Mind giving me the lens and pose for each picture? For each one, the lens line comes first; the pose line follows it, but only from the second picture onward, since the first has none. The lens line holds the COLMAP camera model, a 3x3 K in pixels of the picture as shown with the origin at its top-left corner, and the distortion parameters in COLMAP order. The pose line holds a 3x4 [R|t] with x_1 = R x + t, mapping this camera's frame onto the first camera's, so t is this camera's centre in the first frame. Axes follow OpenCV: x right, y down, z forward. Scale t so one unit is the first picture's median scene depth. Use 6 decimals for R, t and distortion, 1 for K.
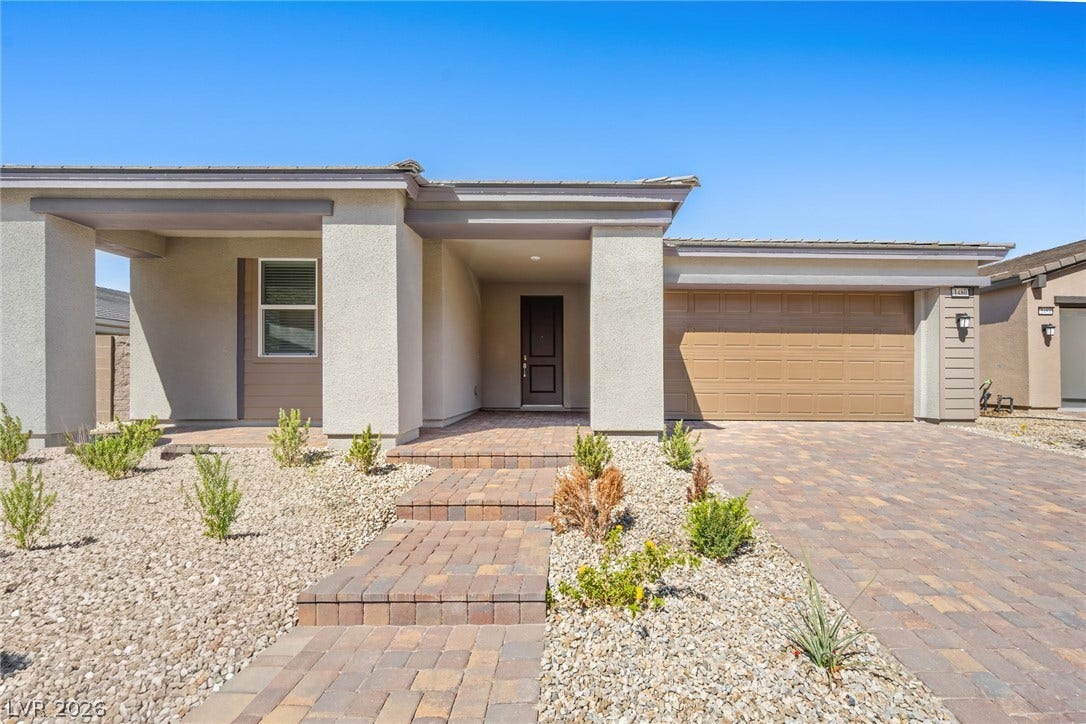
lens RADIAL K [[434.6, 0, 542.6], [0, 434.6, 357.6], [0, 0, 1]] dist [0.000379, -0.000179]
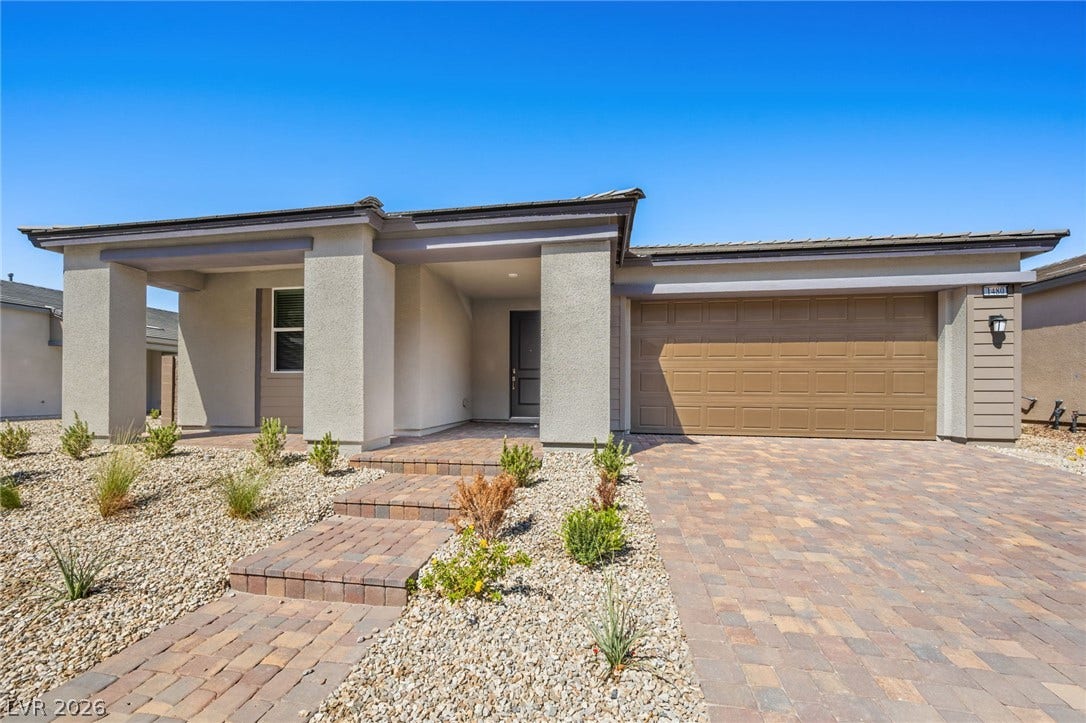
lens RADIAL K [[454.1, 0, 546.4], [0, 454.1, 364.4], [0, 0, 1]] dist [0.000312, 0.000001]
pose [[0.982330, -0.011330, -0.186814, 0.324006], [0.009699, 0.999906, -0.009642, -0.006094], [0.186906, 0.007660, 0.982348, -0.058026]]
